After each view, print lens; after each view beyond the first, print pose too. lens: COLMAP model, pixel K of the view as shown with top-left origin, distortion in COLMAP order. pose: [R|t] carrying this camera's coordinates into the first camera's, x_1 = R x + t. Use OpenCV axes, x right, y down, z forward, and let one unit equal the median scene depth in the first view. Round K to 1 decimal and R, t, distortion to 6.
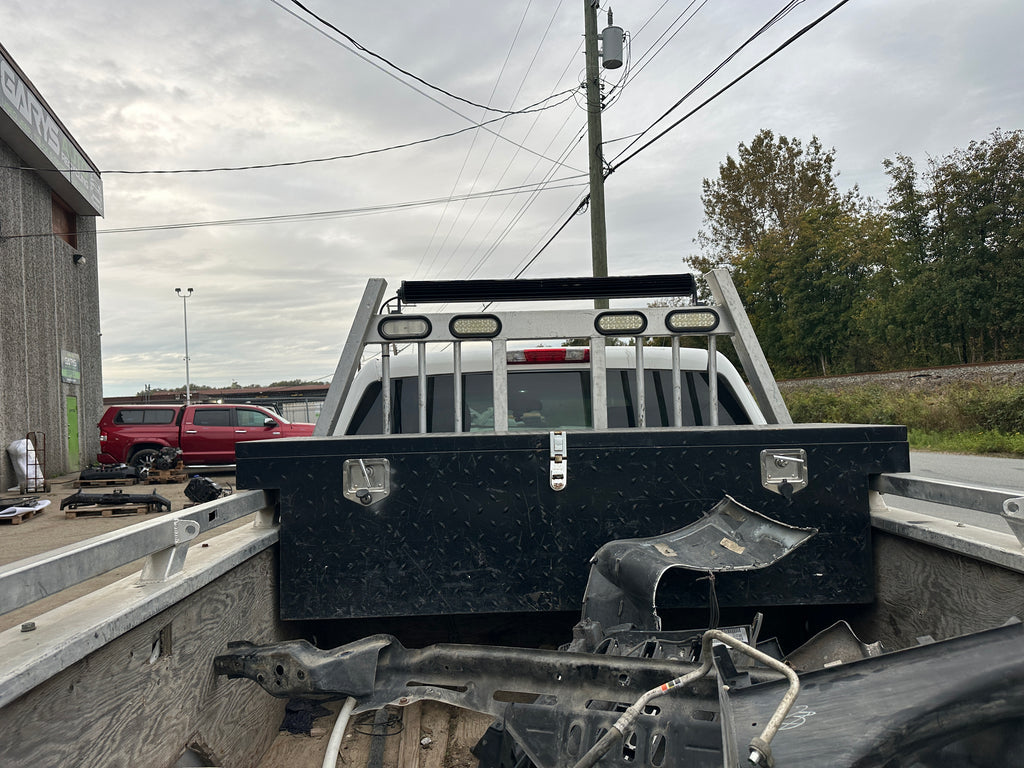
lens RADIAL K [[716.8, 0, 515.4], [0, 716.8, 388.3], [0, 0, 1]] dist [0.056626, -0.075789]
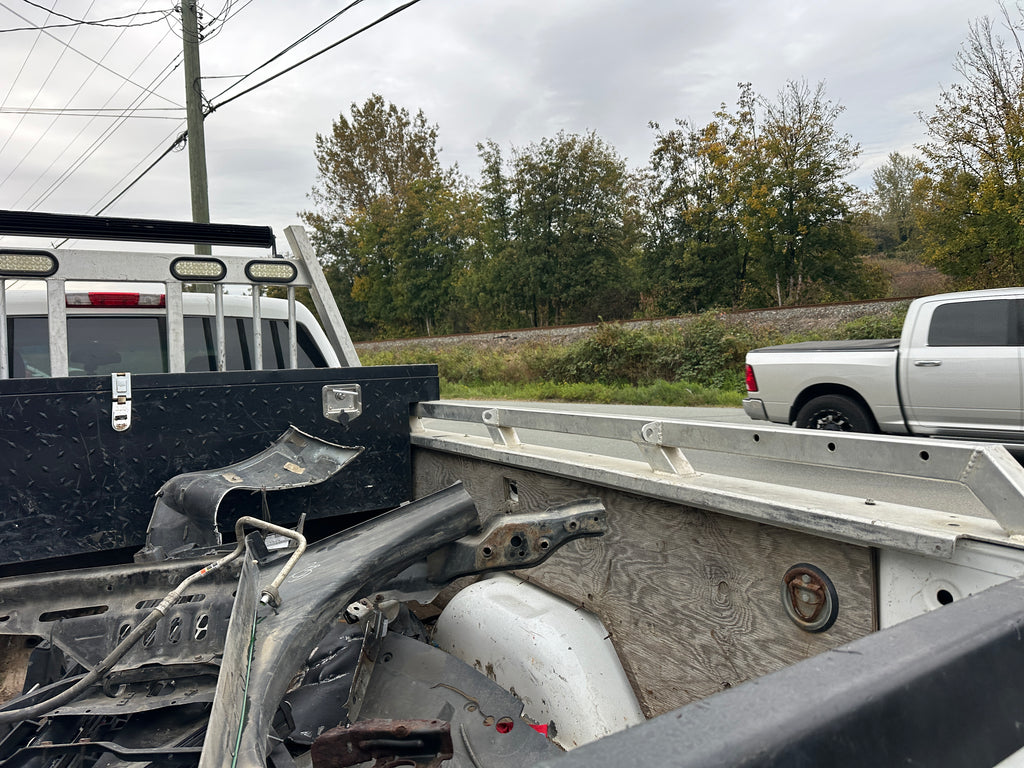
lens RADIAL K [[716.8, 0, 522.7], [0, 716.8, 384.9], [0, 0, 1]] dist [0.056626, -0.075789]
pose [[0.864094, -0.019207, 0.502964, 0.025391], [-0.006356, 0.998776, 0.049059, 0.017541], [-0.503291, -0.045589, 0.862914, -0.106697]]
